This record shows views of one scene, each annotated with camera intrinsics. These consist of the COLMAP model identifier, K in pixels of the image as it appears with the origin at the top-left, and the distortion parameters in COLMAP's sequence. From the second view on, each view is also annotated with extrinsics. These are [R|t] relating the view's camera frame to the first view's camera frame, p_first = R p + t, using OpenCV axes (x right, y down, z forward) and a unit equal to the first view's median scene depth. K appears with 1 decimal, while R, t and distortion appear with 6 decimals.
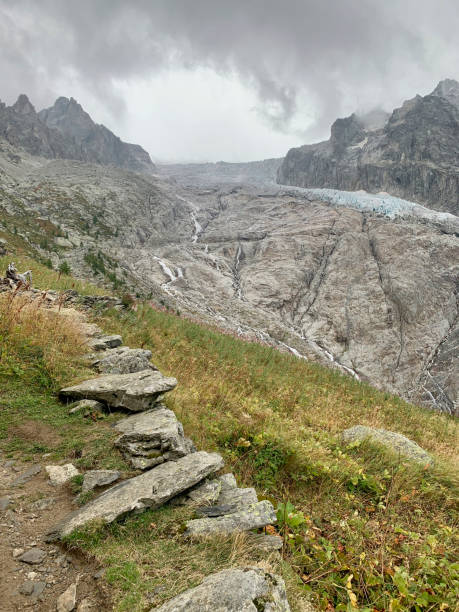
lens RADIAL K [[479.6, 0, 229.5], [0, 479.6, 306.0], [0, 0, 1]] dist [0.081142, -0.172799]
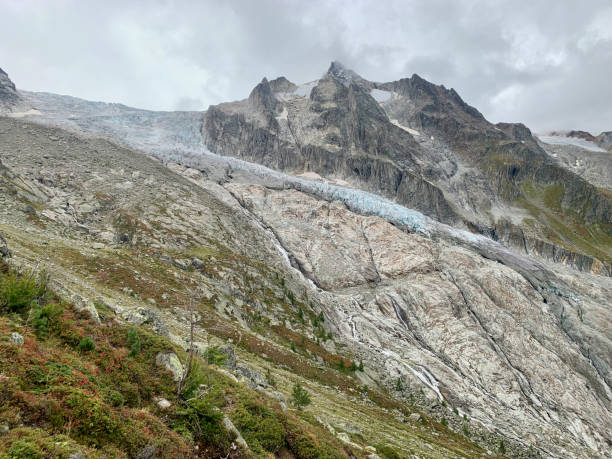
lens RADIAL K [[474.3, 0, 306.0], [0, 474.3, 229.5], [0, 0, 1]] dist [0.105947, -0.168786]
pose [[0.821449, 0.008820, 0.570213, -0.287055], [-0.012175, 0.999924, 0.002073, -0.123499], [-0.570151, -0.008645, 0.821494, 0.207855]]
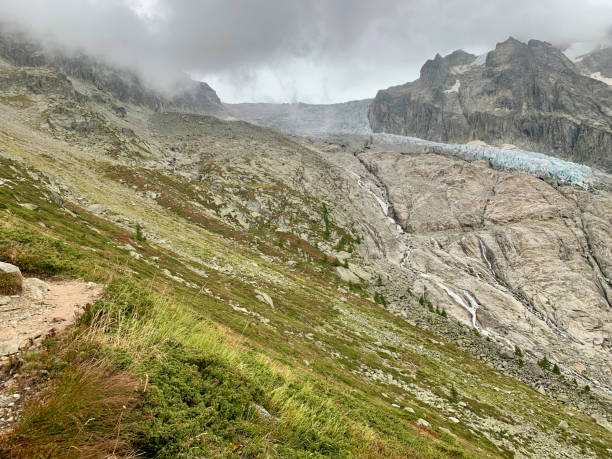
lens RADIAL K [[474.3, 0, 306.0], [0, 474.3, 229.5], [0, 0, 1]] dist [0.105947, -0.168786]
pose [[0.989376, -0.024674, 0.143269, -0.187752], [0.025080, 0.999685, -0.001025, -0.075052], [-0.143198, 0.004608, 0.989683, 0.133485]]
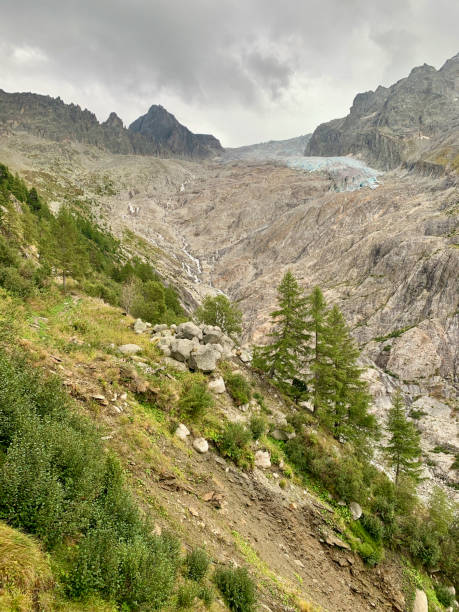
lens RADIAL K [[479.6, 0, 229.5], [0, 479.6, 306.0], [0, 0, 1]] dist [0.081142, -0.172799]
pose [[0.954447, -0.008079, -0.298270, 0.364875], [0.020756, 0.999010, 0.039357, 0.111108], [0.297657, -0.043755, 0.953670, -0.353621]]
